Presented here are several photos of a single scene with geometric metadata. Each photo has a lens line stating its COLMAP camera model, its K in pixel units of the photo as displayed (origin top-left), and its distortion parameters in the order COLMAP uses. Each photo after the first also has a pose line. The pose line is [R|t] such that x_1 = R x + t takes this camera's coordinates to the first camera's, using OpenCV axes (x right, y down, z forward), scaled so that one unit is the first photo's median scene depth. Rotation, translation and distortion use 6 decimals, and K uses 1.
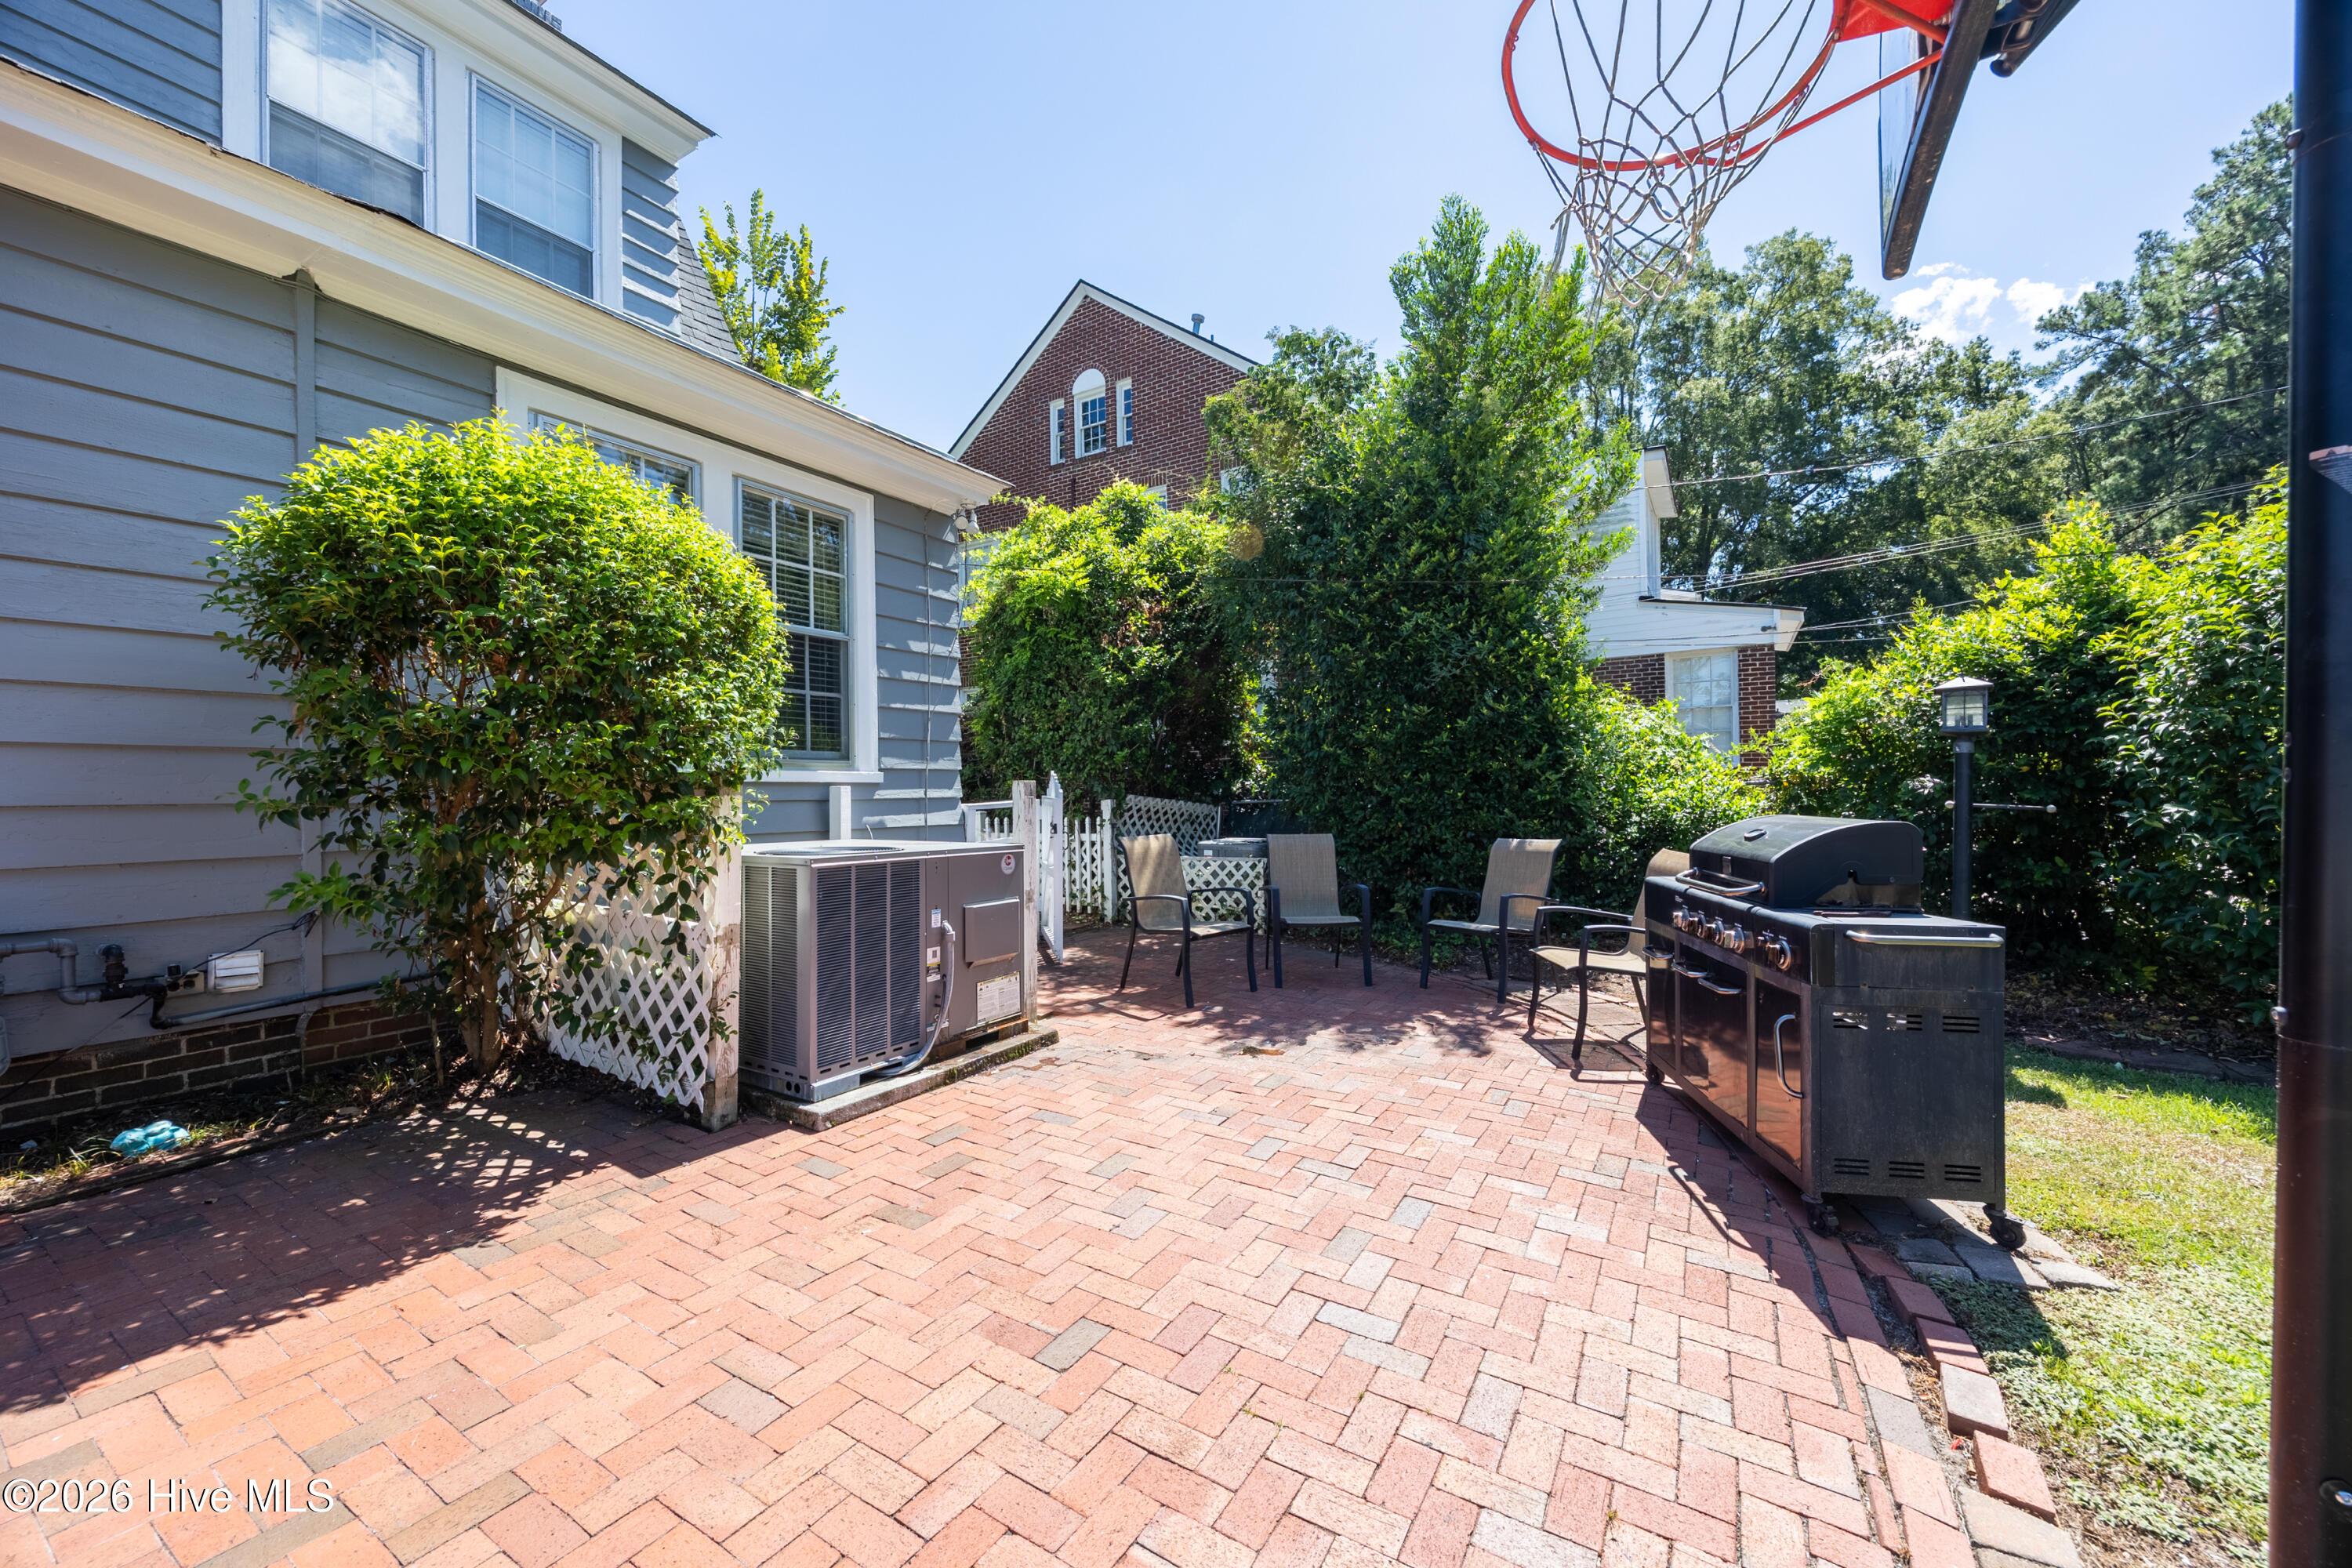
lens RADIAL K [[895.1, 0, 1168.8], [0, 895.1, 783.4], [0, 0, 1]] dist [-0.001462, 0.000385]
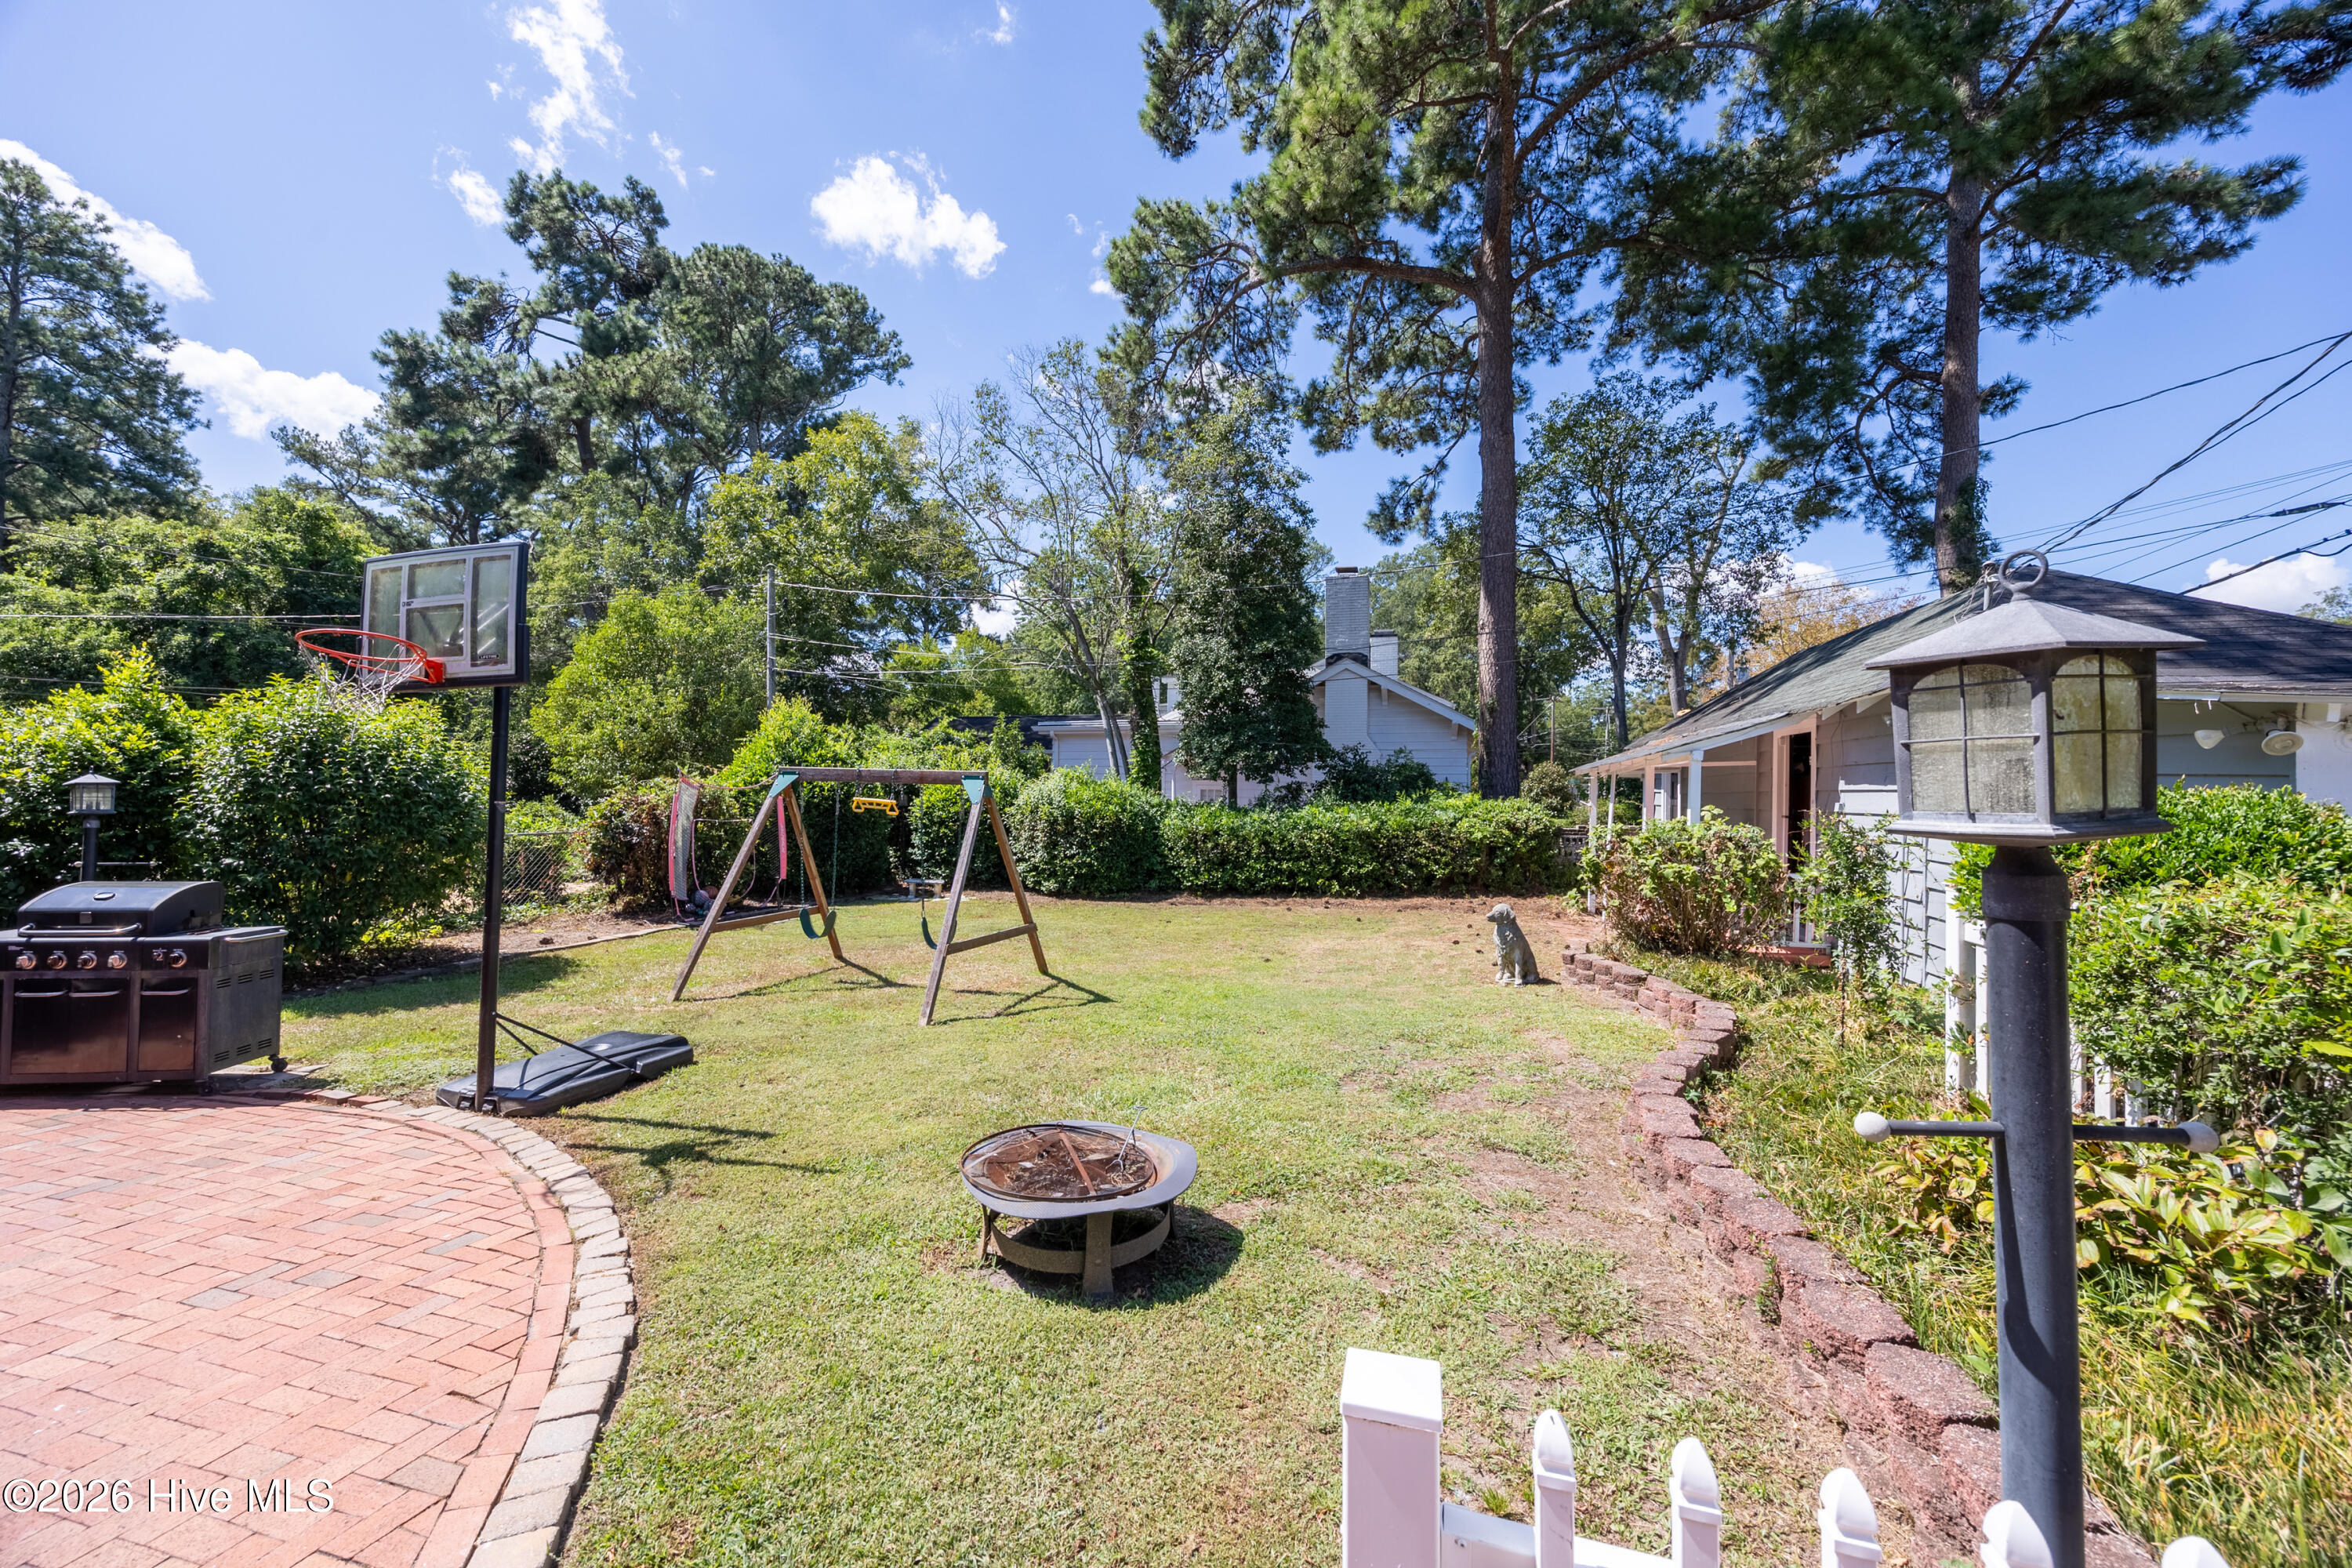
lens RADIAL K [[886.6, 0, 1160.8], [0, 886.6, 785.0], [0, 0, 1]] dist [-0.002922, -0.000154]
pose [[-0.285211, 0.026659, 0.958094, -0.844016], [-0.014563, 0.999377, -0.032143, -0.070779], [-0.958354, -0.023120, -0.284646, -0.217122]]
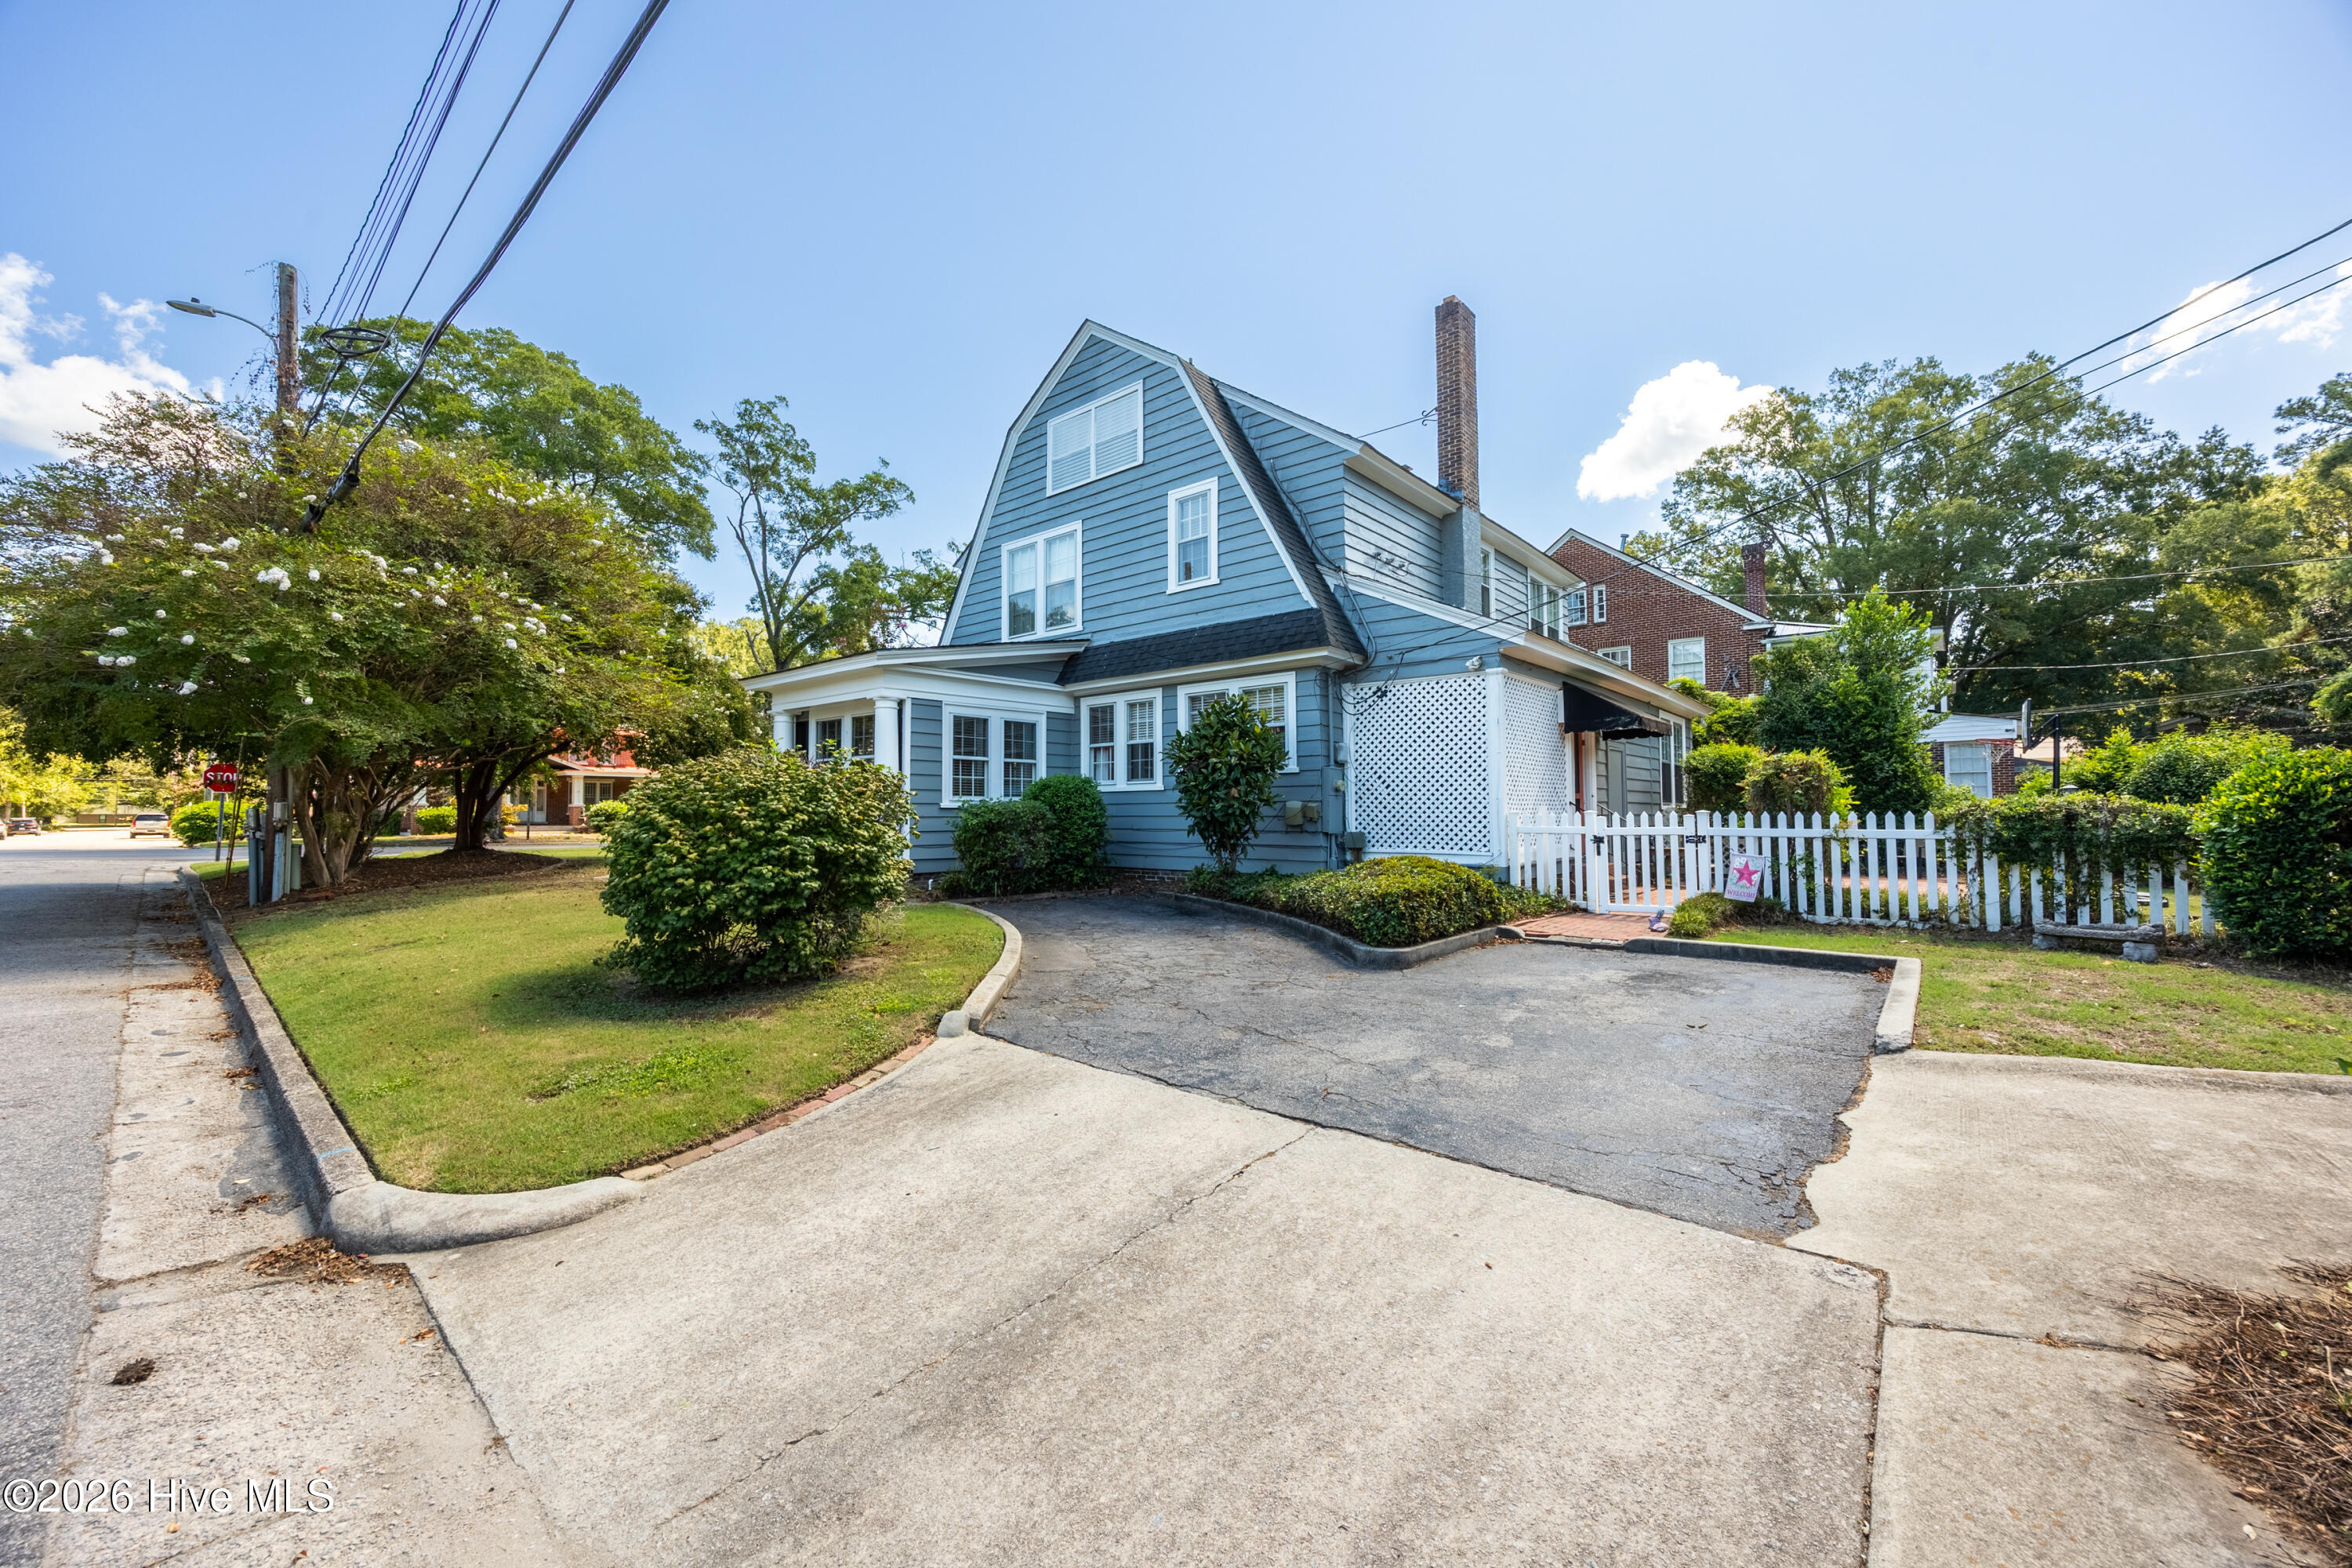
lens RADIAL K [[908.0, 0, 1176.0], [0, 908.0, 784.0], [0, 0, 1]] dist [-0.000936, -0.000031]
pose [[0.988066, 0.004628, -0.153959, -1.783870], [-0.010108, 0.999342, -0.034834, 0.032113], [0.153696, 0.035974, 0.987463, -2.661320]]
